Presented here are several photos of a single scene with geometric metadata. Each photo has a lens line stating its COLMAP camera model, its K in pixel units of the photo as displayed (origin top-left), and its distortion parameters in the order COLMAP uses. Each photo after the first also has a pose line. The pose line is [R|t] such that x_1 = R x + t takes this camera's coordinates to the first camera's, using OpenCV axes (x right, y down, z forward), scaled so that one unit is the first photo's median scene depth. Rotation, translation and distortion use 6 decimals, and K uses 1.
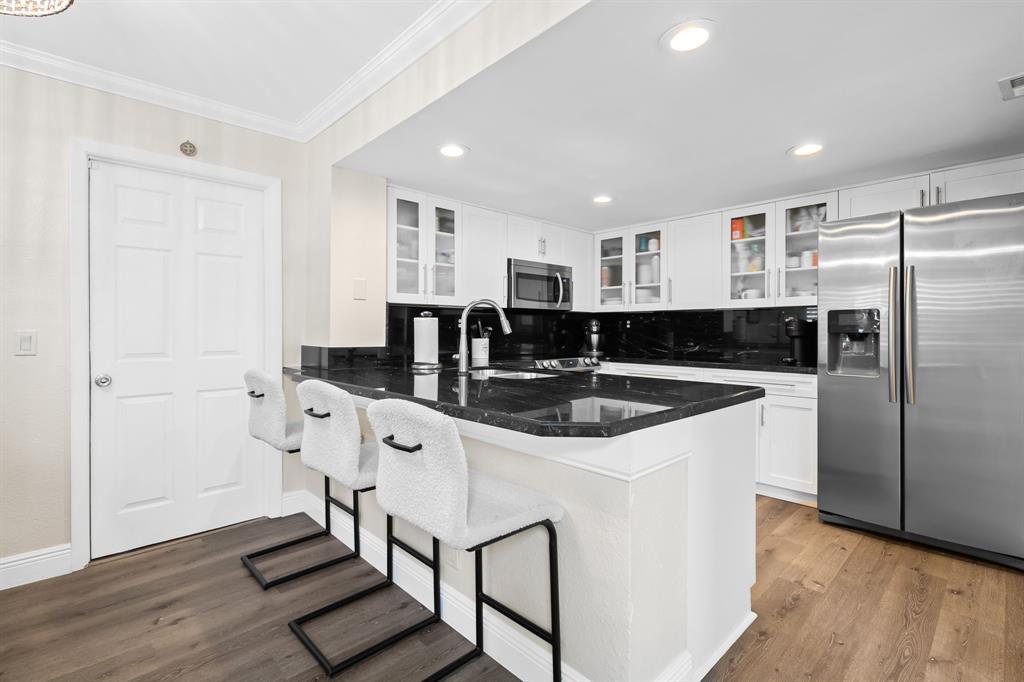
lens RADIAL K [[468.9, 0, 512.0], [0, 468.9, 341.0], [0, 0, 1]] dist [0.000467, -0.000073]
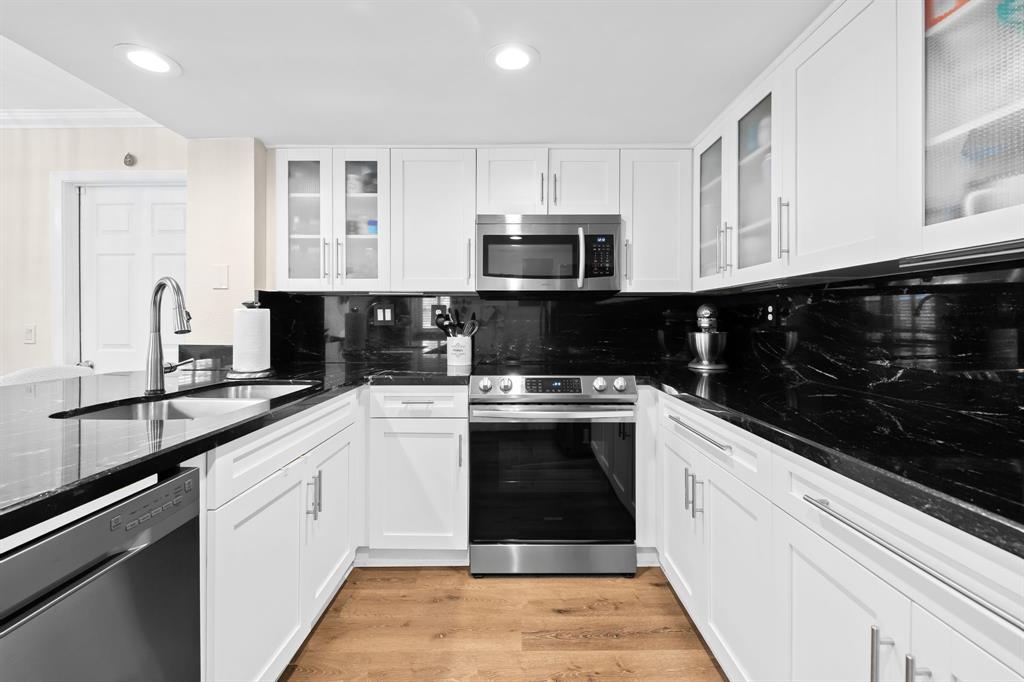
lens RADIAL K [[431.1, 0, 512.2], [0, 431.1, 324.3], [0, 0, 1]] dist [-0.000461, -0.000077]
pose [[0.724539, 0.005369, -0.689213, 0.577513], [-0.016148, 0.999827, -0.009186, -0.025316], [0.689045, 0.017785, 0.724501, 0.779948]]
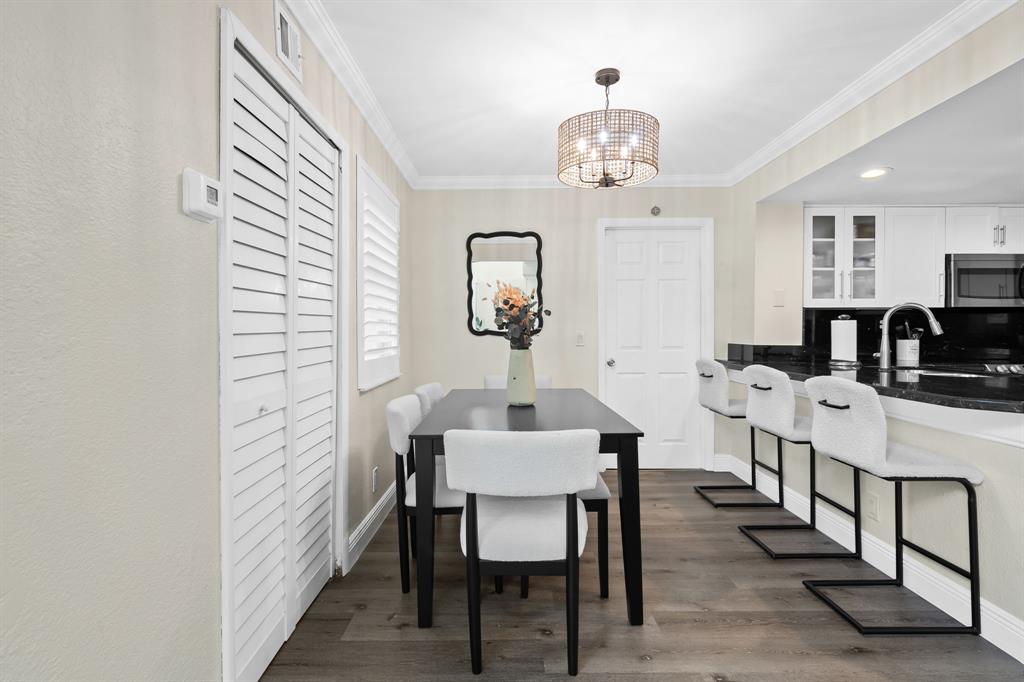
lens RADIAL K [[497.2, 0, 503.5], [0, 497.2, 332.6], [0, 0, 1]] dist [0.001129, -0.001285]
pose [[0.723372, 0.000065, -0.690459, 0.049243], [-0.014064, 0.999794, -0.014640, 0.009017], [0.690316, 0.020301, 0.723223, -0.420802]]
